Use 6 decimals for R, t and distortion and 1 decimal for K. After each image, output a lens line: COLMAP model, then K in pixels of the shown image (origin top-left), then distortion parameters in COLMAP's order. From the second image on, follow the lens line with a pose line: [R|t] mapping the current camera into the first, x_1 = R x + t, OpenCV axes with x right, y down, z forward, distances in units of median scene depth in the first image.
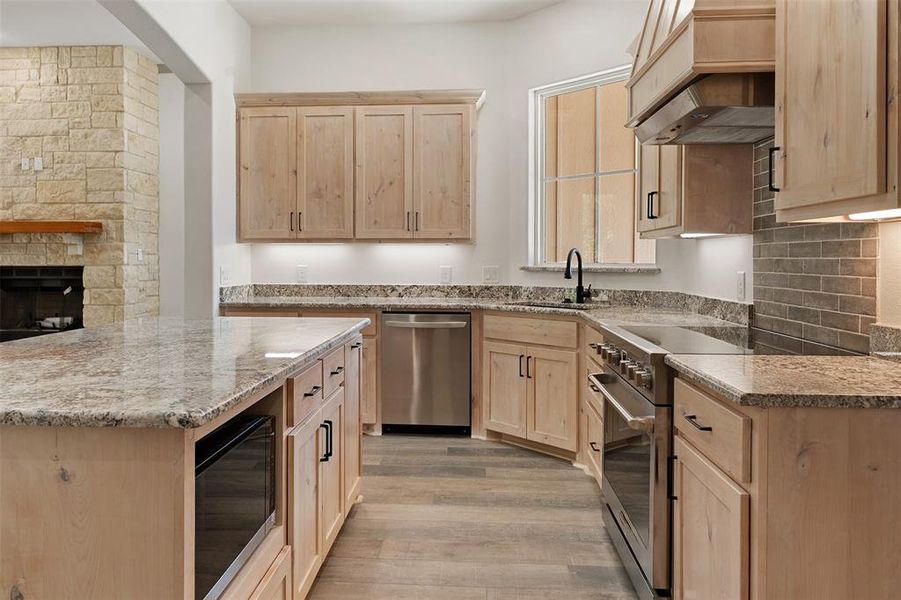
lens RADIAL K [[667.1, 0, 426.3], [0, 667.1, 263.8], [0, 0, 1]] dist [-0.002079, -0.004949]
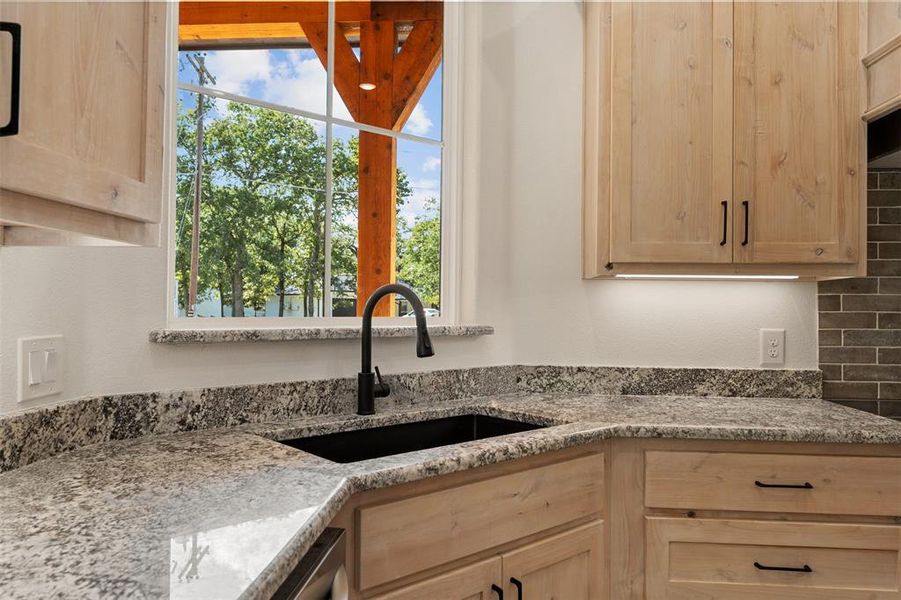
lens RADIAL K [[667.1, 0, 457.5], [0, 667.1, 301.1], [0, 0, 1]] dist [-0.002079, -0.004949]
pose [[-0.020261, 0.006784, 0.999772, -0.181563], [-0.003084, 0.999972, -0.006848, -0.008800], [-0.999790, -0.003222, -0.020239, 0.897527]]
